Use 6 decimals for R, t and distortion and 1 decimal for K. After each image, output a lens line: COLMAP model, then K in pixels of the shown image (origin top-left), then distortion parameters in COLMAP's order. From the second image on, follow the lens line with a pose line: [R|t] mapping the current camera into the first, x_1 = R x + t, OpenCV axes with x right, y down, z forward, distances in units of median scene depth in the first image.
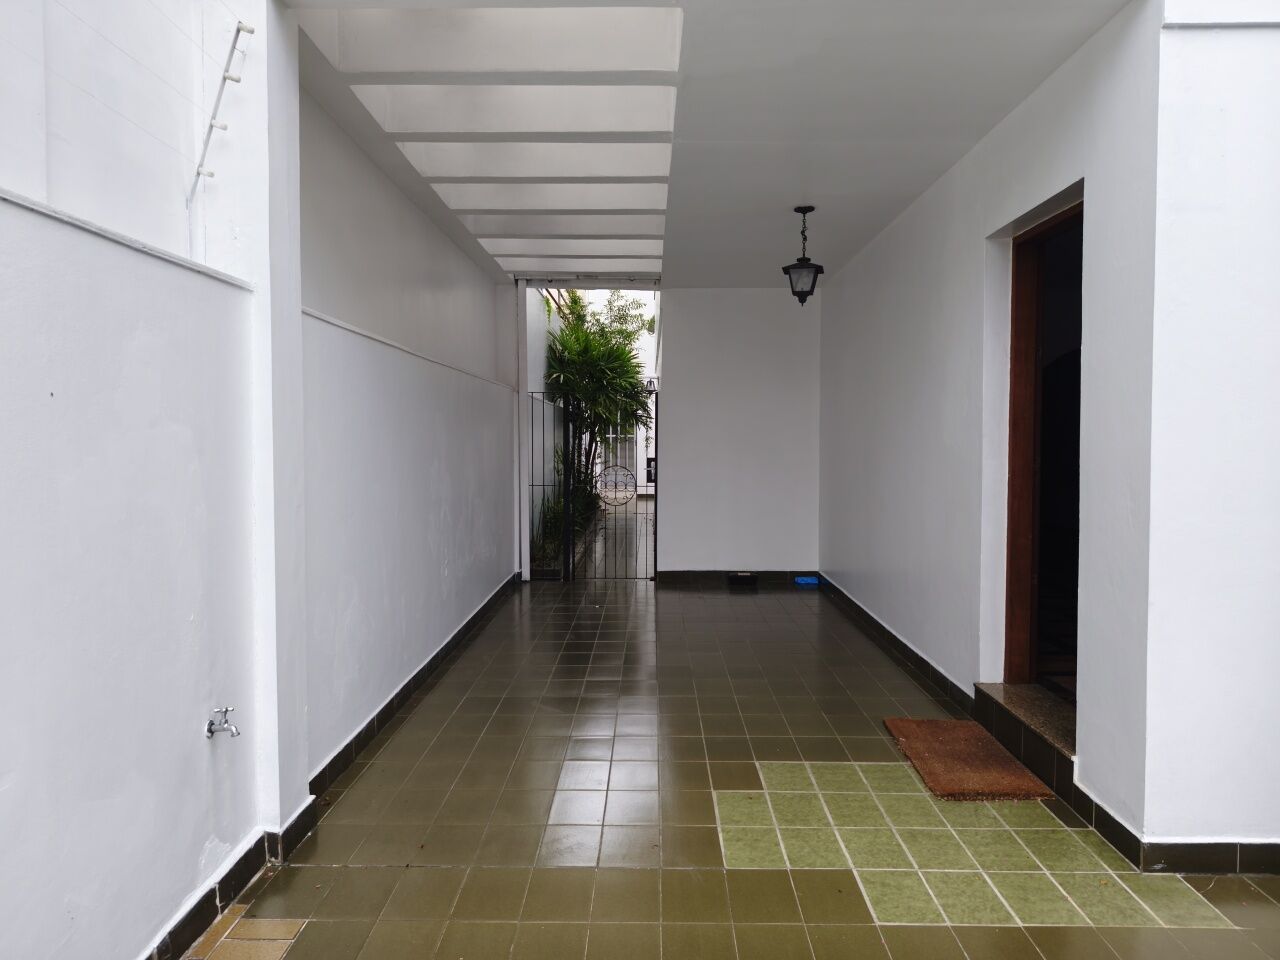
lens RADIAL K [[885.6, 0, 637.0], [0, 885.6, 476.4], [0, 0, 1]] dist [0.070316, -0.105950]
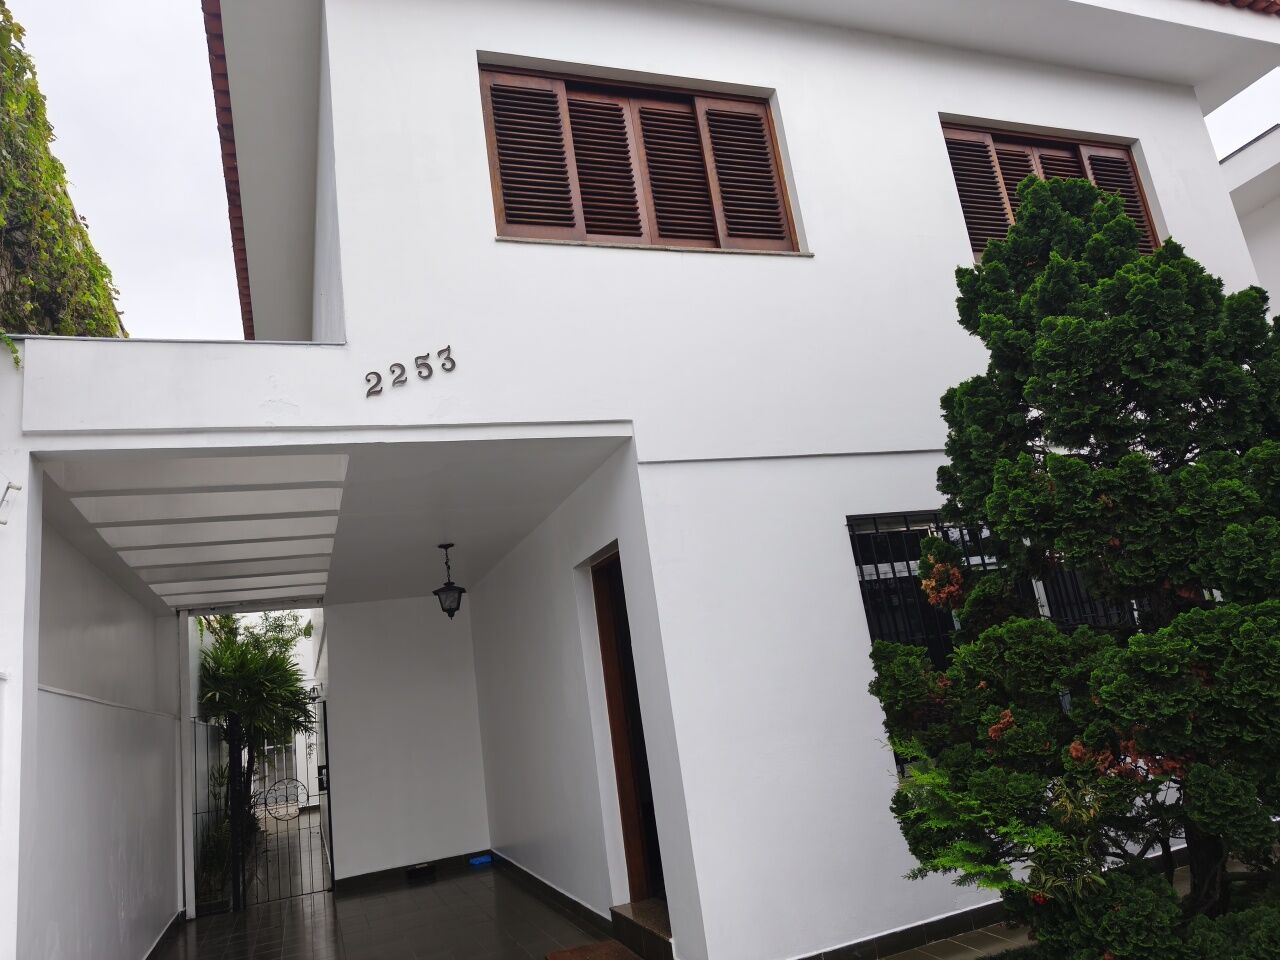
lens RADIAL K [[885.6, 0, 637.0], [0, 885.6, 476.4], [0, 0, 1]] dist [0.070316, -0.105950]
pose [[0.926100, -0.039590, 0.375194, -0.022865], [0.151281, 0.949997, -0.273166, -0.000444], [-0.345618, 0.309739, 0.885782, -0.174468]]
